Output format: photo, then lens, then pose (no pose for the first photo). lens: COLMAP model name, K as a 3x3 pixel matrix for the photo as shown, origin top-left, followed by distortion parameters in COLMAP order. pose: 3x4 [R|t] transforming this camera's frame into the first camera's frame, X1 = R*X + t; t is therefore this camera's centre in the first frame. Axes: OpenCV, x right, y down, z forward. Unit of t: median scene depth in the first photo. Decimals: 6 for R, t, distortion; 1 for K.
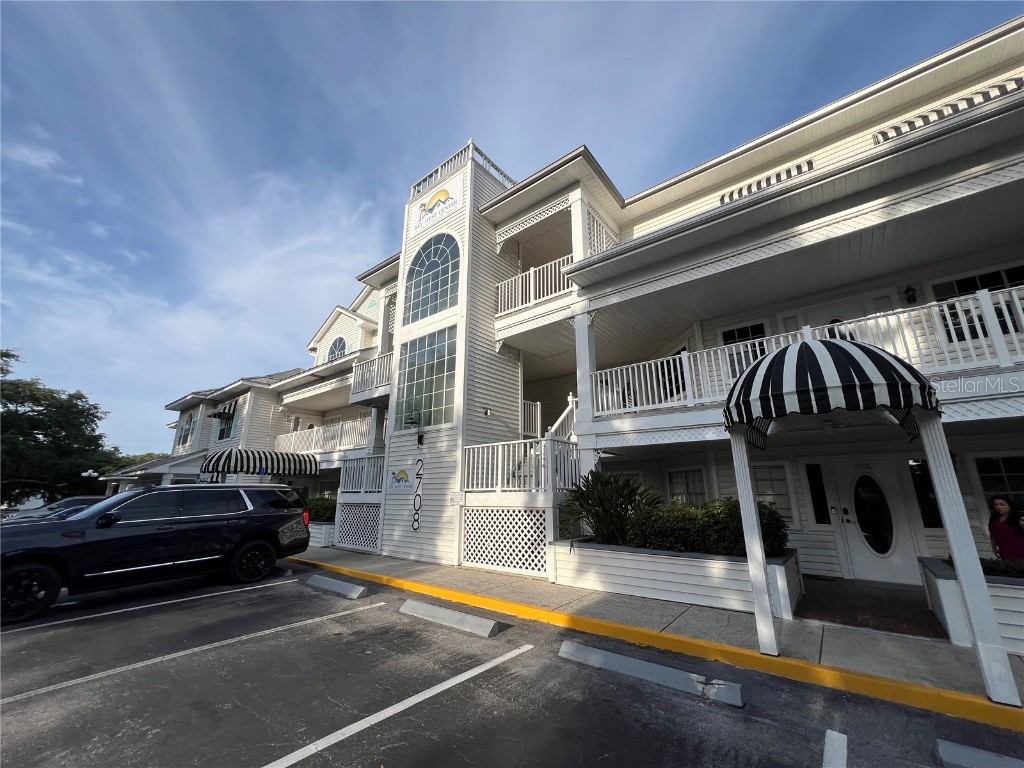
lens RADIAL K [[408.3, 0, 512.0], [0, 408.3, 384.0], [0, 0, 1]] dist [-0.003180, 0.000796]
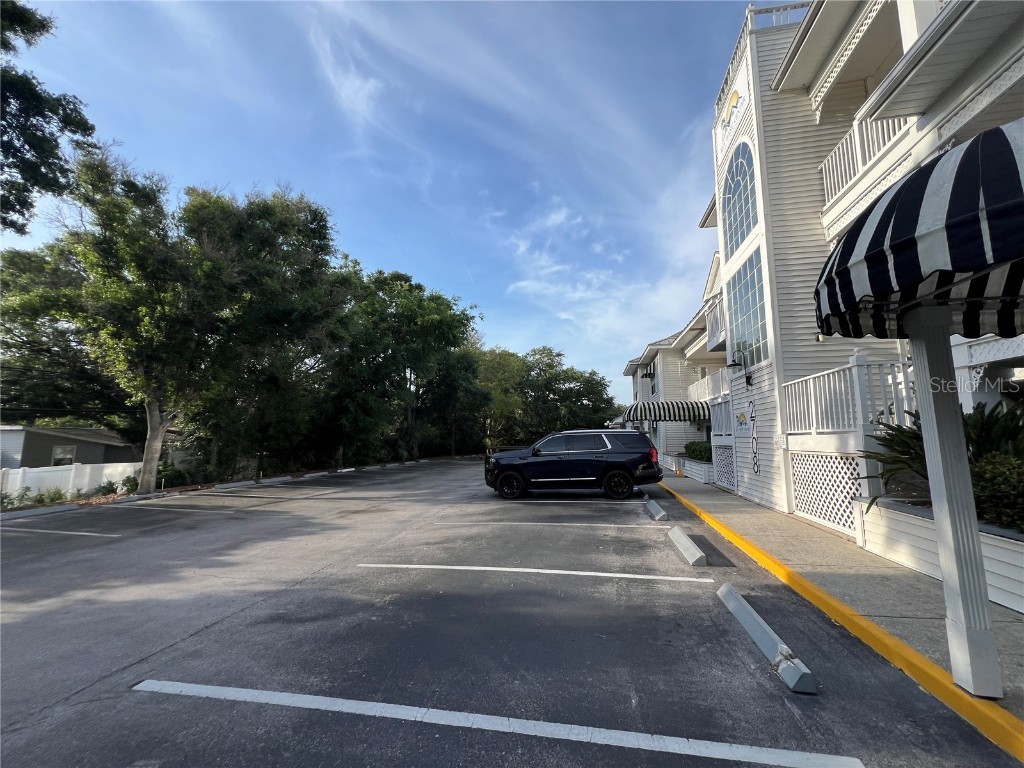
lens RADIAL K [[408.3, 0, 512.0], [0, 408.3, 384.0], [0, 0, 1]] dist [-0.003180, 0.000796]
pose [[0.467811, -0.113504, -0.876510, 0.416481], [0.229704, 0.973255, -0.003435, 0.025660], [0.853457, -0.199731, 0.481371, 0.094832]]
